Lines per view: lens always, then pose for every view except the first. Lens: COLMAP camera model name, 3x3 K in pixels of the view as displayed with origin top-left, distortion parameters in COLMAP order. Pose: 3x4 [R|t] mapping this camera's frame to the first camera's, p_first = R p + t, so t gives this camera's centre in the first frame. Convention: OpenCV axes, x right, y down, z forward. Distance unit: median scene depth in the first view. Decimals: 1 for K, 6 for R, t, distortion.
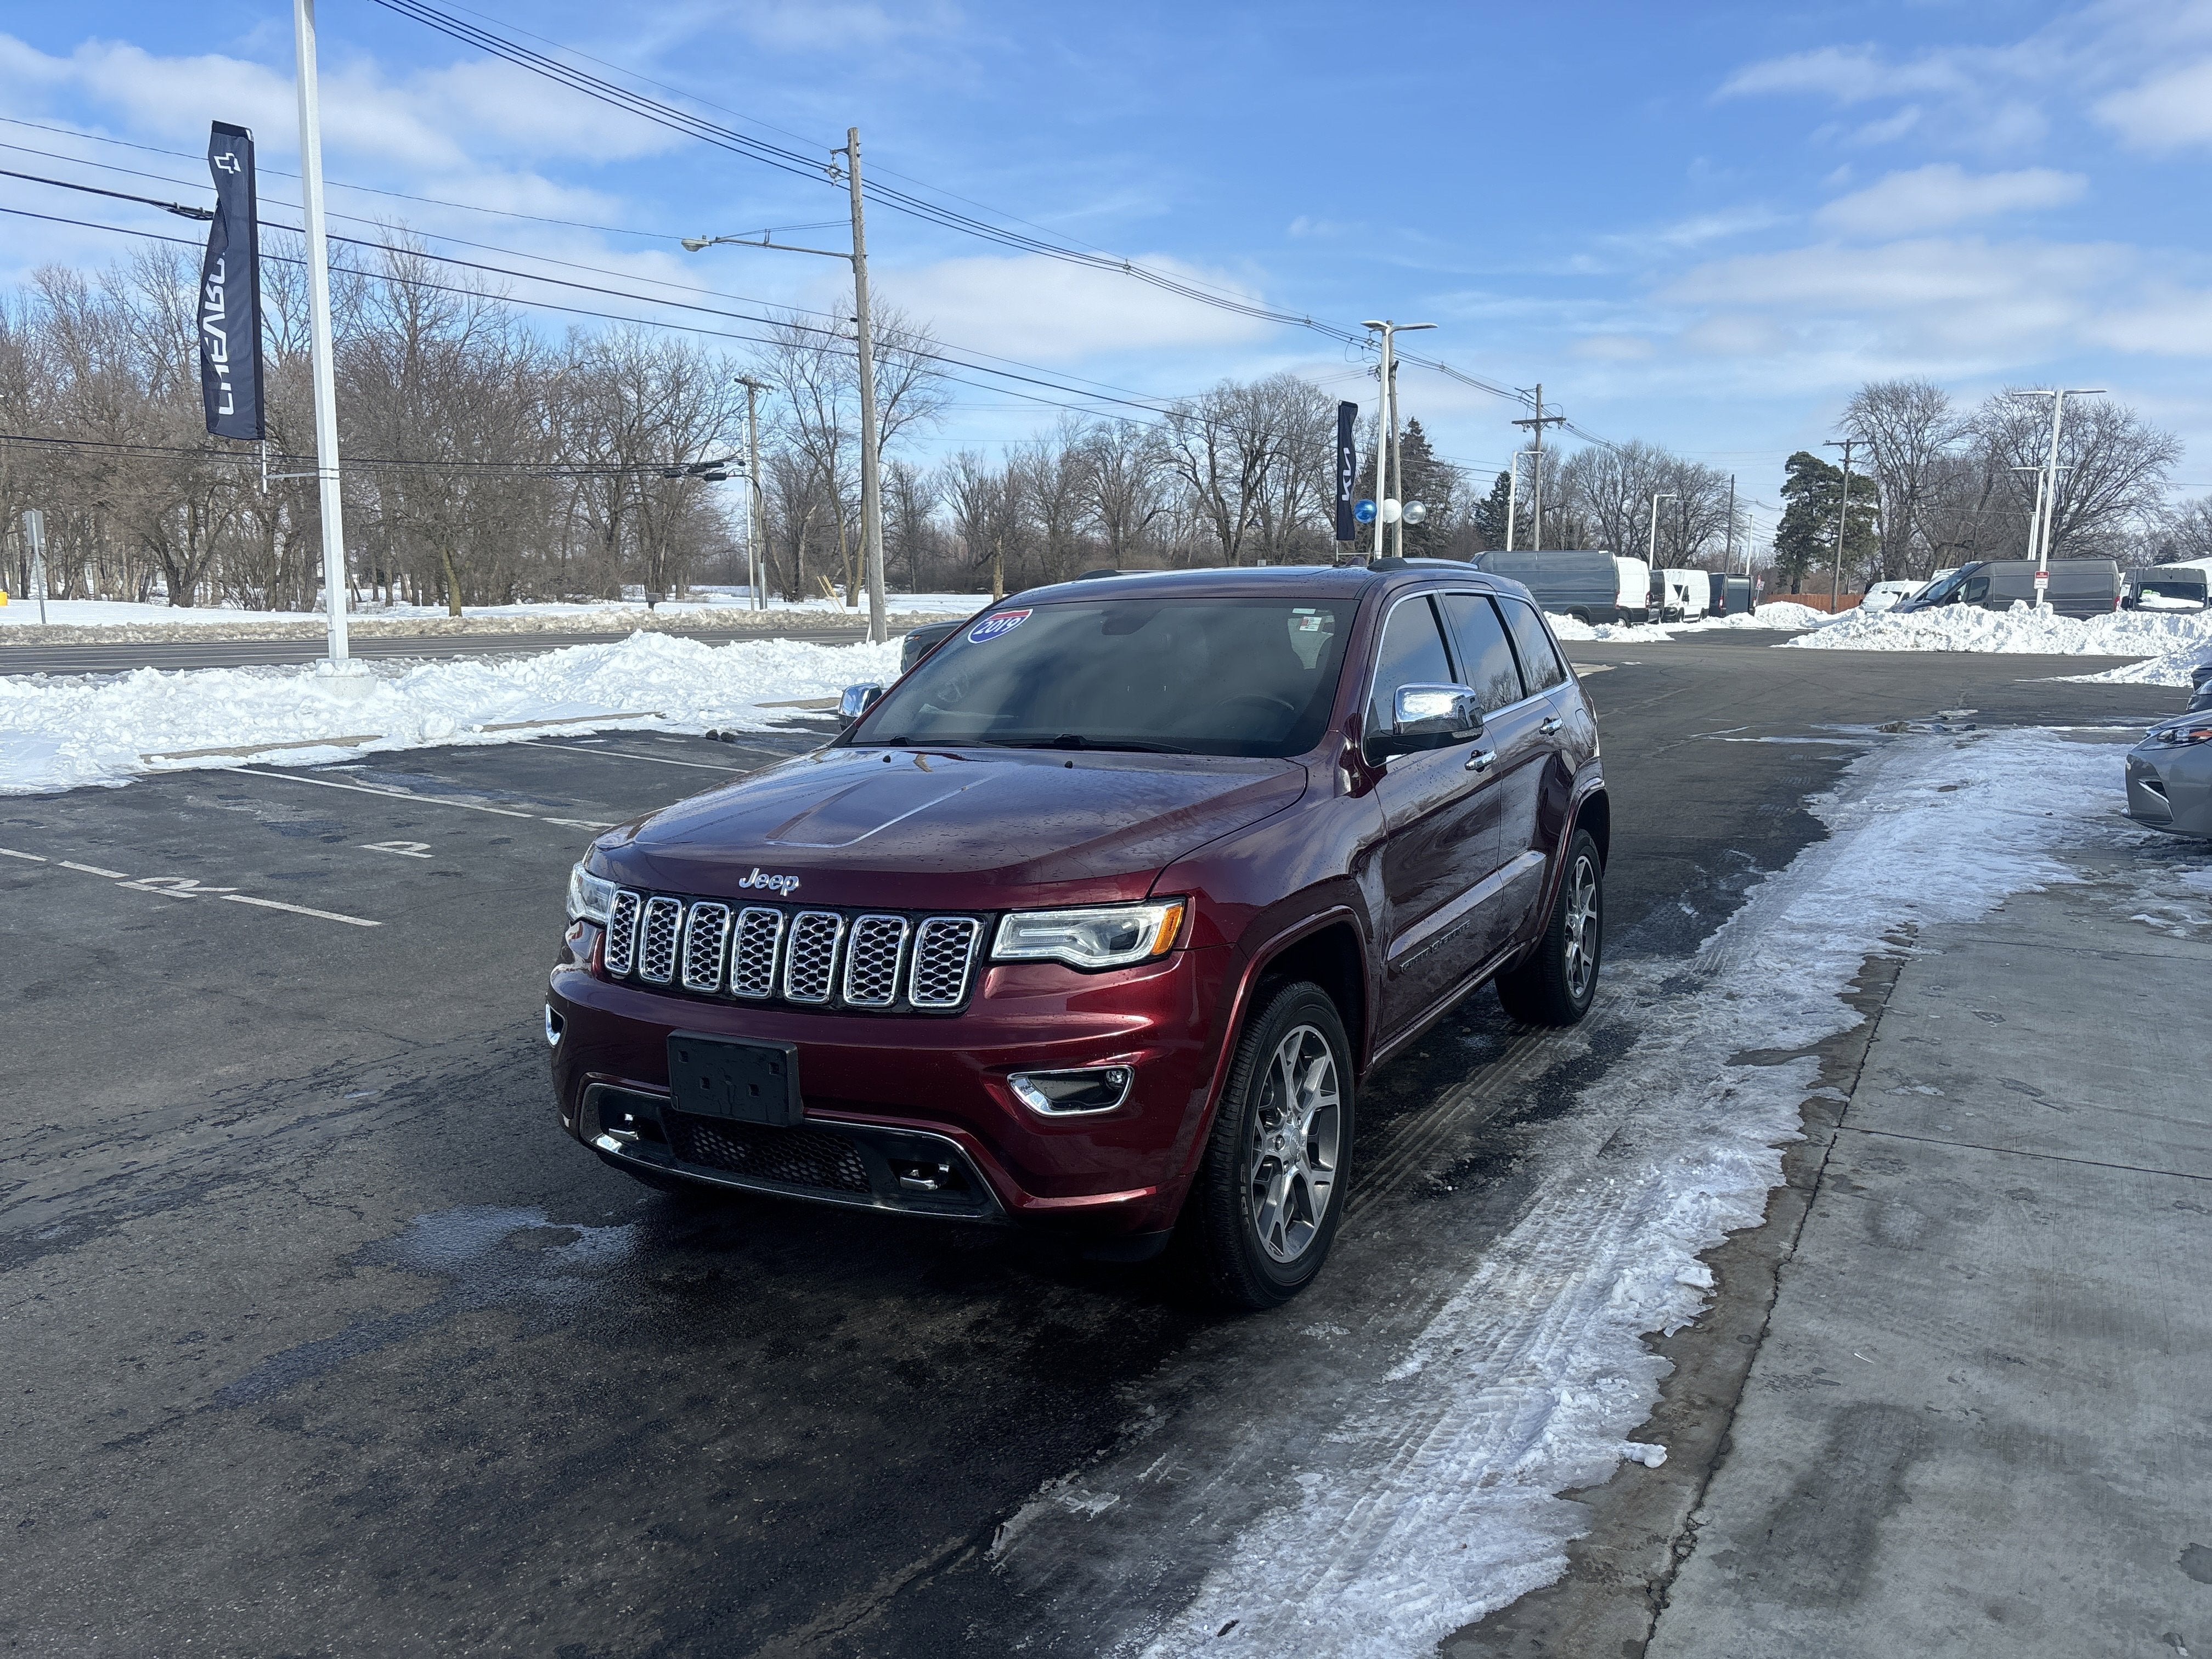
lens RADIAL K [[1668.0, 0, 1089.3], [0, 1668.0, 838.1], [0, 0, 1]] dist [0.044010, -0.043637]
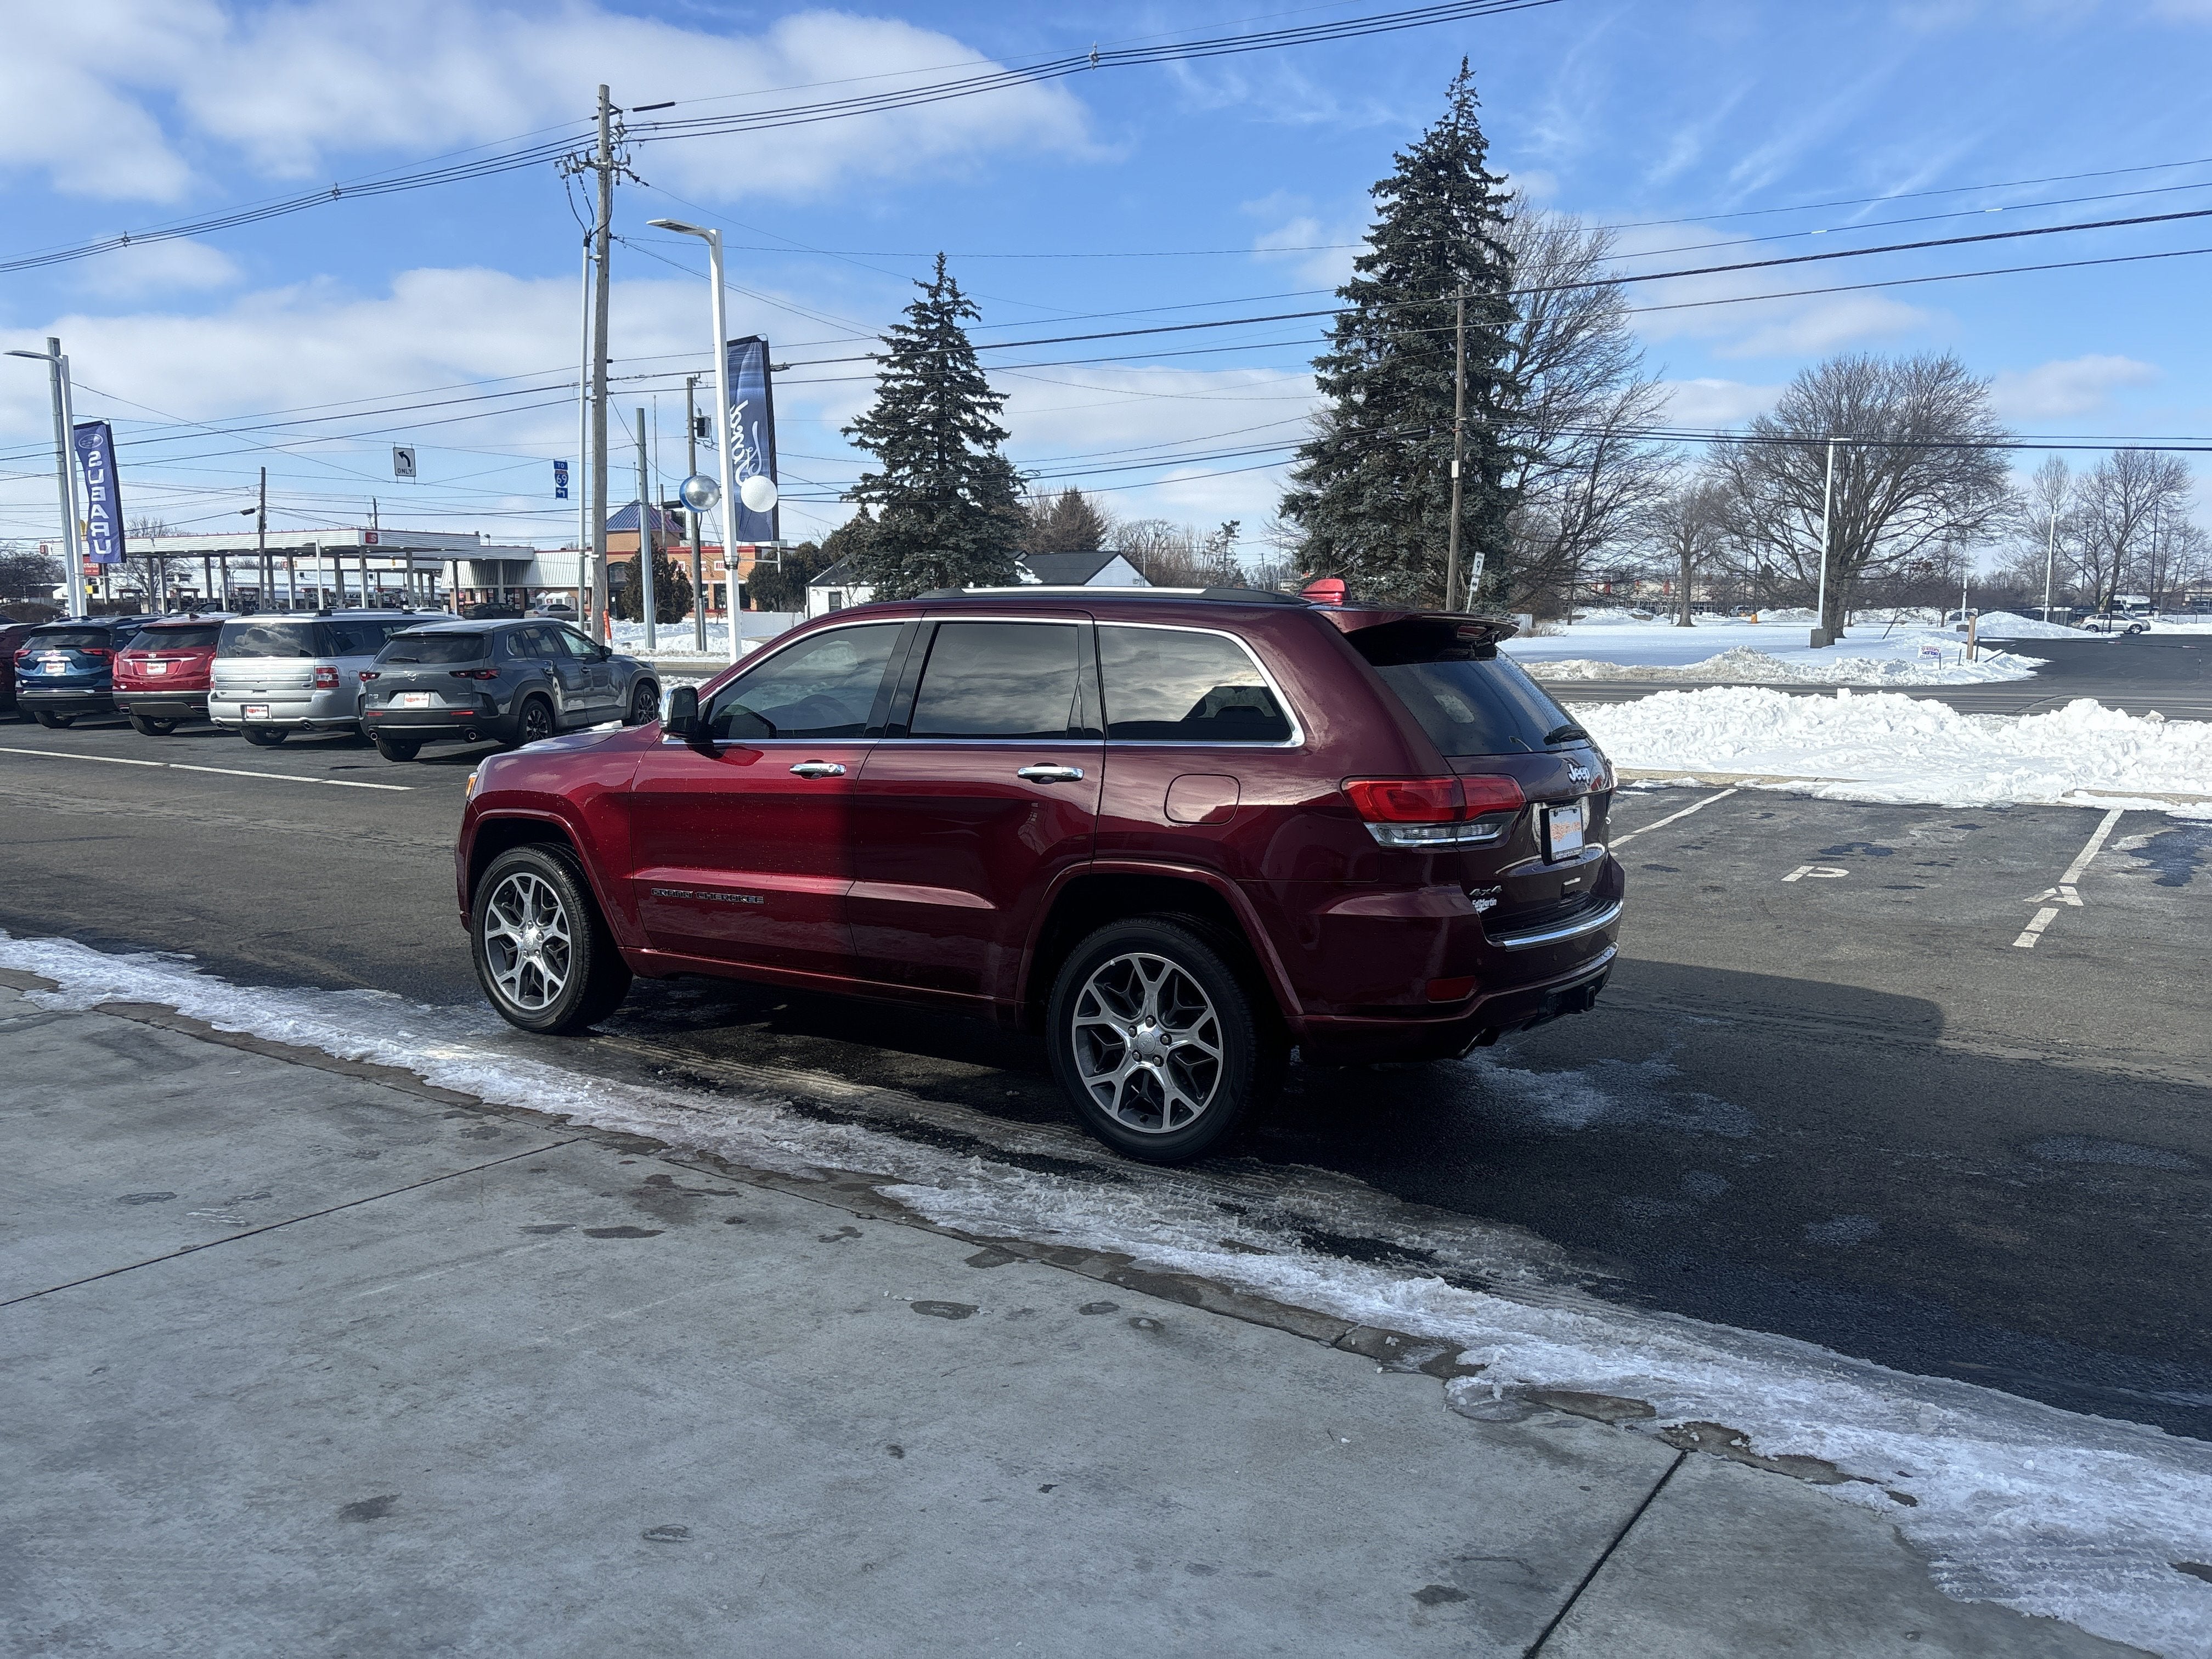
lens RADIAL K [[1668.0, 0, 1104.2], [0, 1668.0, 833.9], [0, 0, 1]] dist [0.044010, -0.043637]
pose [[-0.095339, 0.117522, -0.988483, 1.264667], [-0.148350, 0.980240, 0.130850, -0.170746], [0.984328, 0.159117, -0.076021, 1.226636]]
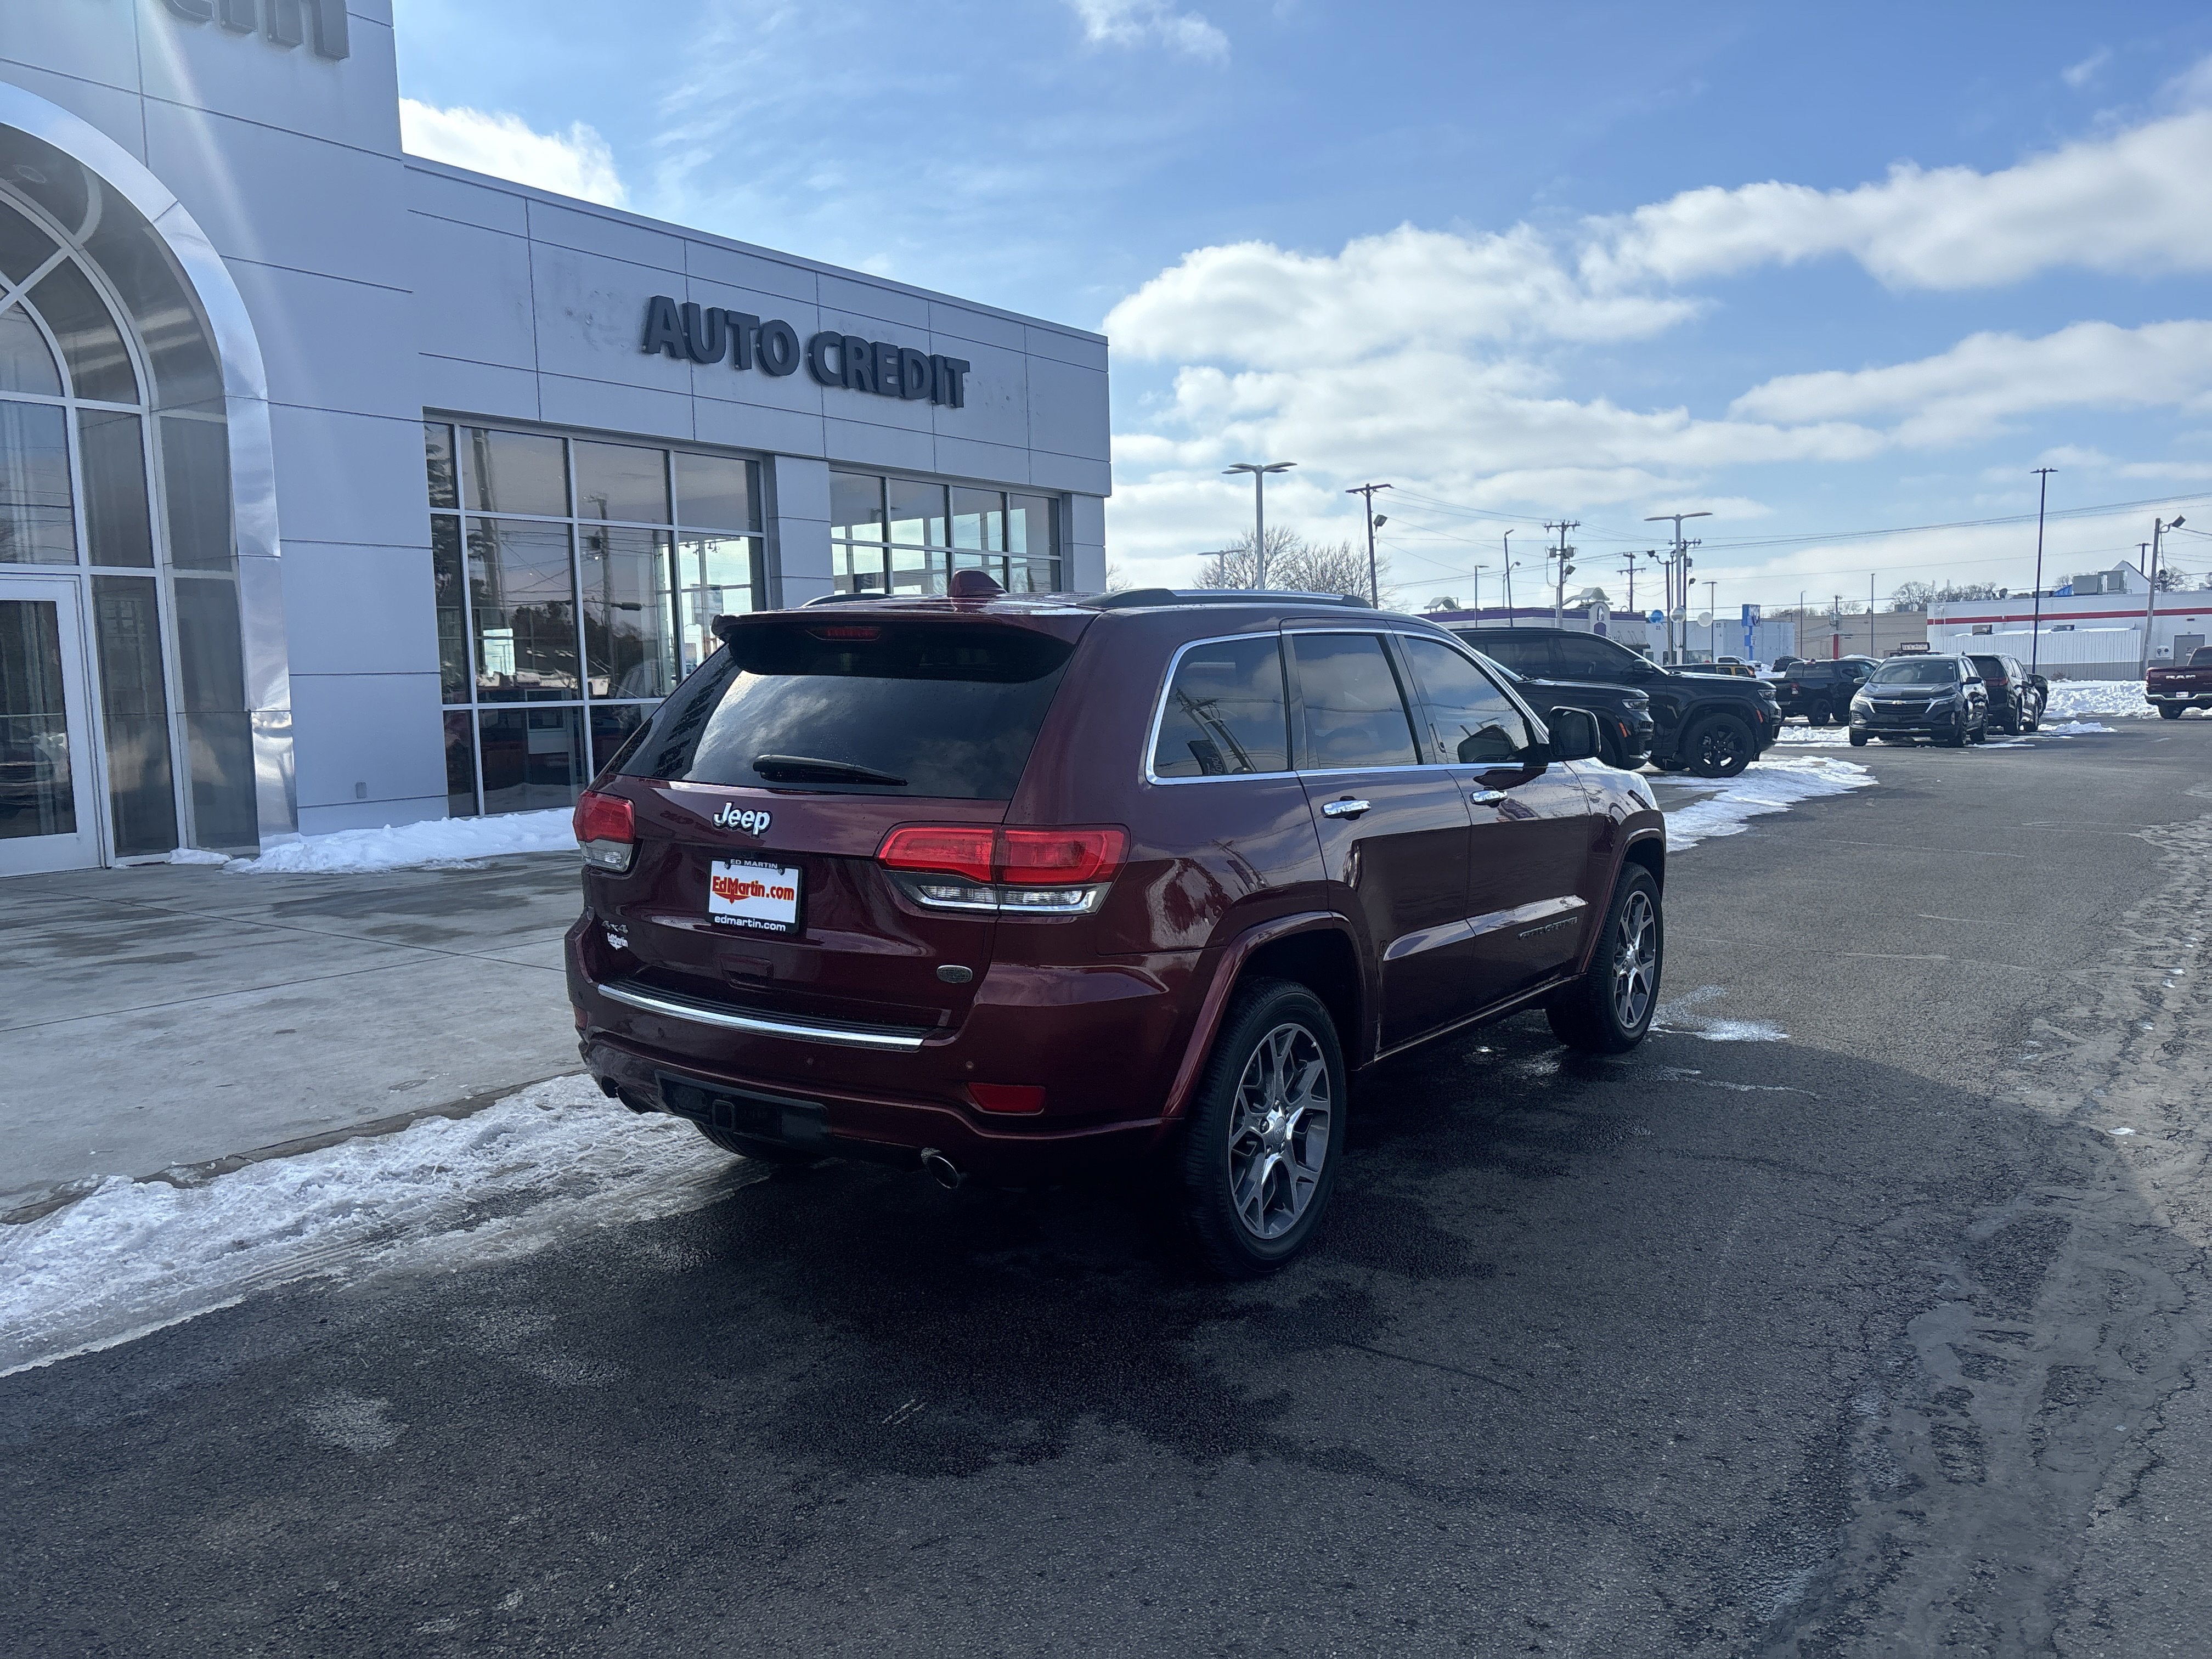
lens RADIAL K [[1668.0, 0, 1094.9], [0, 1668.0, 826.9], [0, 0, 1]] dist [0.044010, -0.043637]
pose [[-0.994000, 0.005528, 0.109245, 0.048979], [0.031078, 0.971838, 0.233591, -0.281235], [-0.104877, 0.235584, -0.966179, 2.106017]]
